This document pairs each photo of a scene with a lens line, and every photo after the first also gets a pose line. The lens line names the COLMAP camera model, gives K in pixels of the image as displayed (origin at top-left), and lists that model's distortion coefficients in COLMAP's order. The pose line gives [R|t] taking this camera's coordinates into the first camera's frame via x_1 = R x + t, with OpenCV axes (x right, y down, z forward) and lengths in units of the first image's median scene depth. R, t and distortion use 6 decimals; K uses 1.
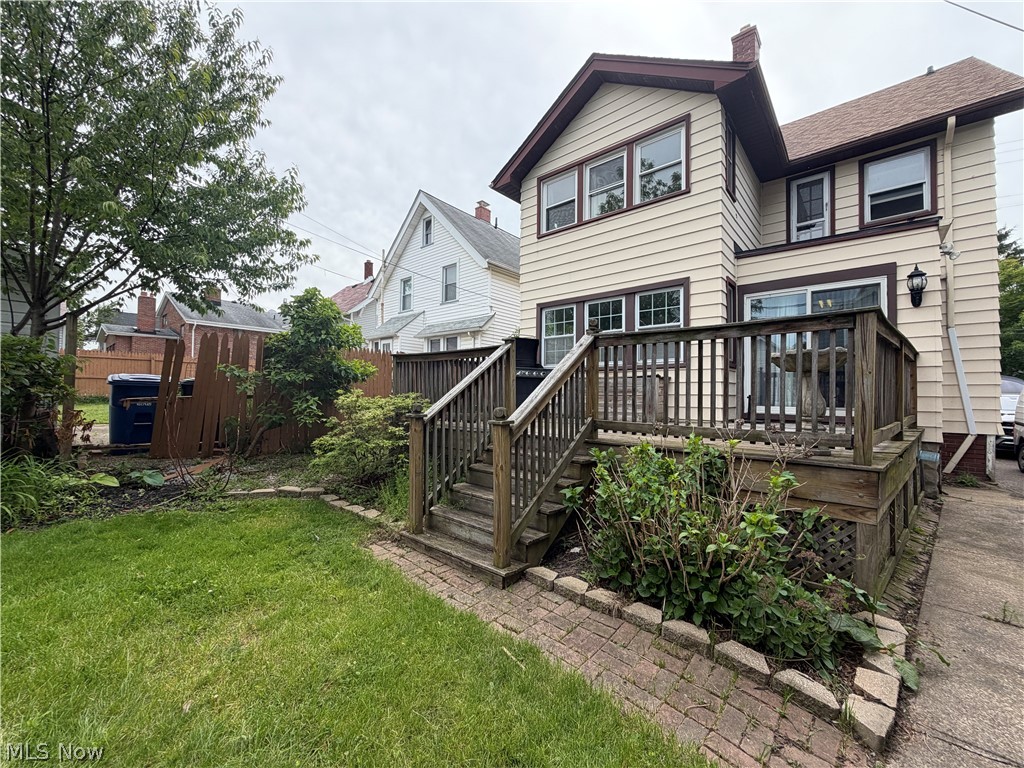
lens RADIAL K [[406.5, 0, 512.2], [0, 406.5, 385.5], [0, 0, 1]] dist [-0.001925, -0.000145]
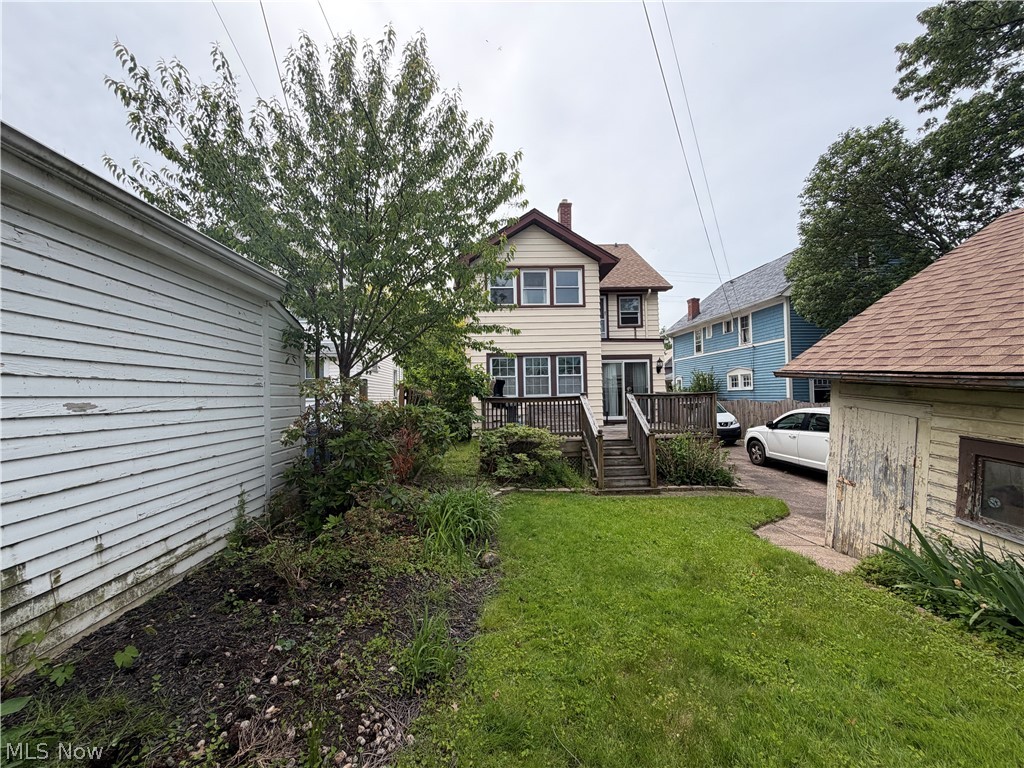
lens RADIAL K [[406.5, 0, 507.2], [0, 406.5, 386.0], [0, 0, 1]] dist [-0.001925, -0.000145]
pose [[0.719315, -0.003291, 0.694677, -1.132460], [0.013800, 0.999859, -0.009552, -0.089994], [-0.694547, 0.016457, 0.719259, -0.106748]]
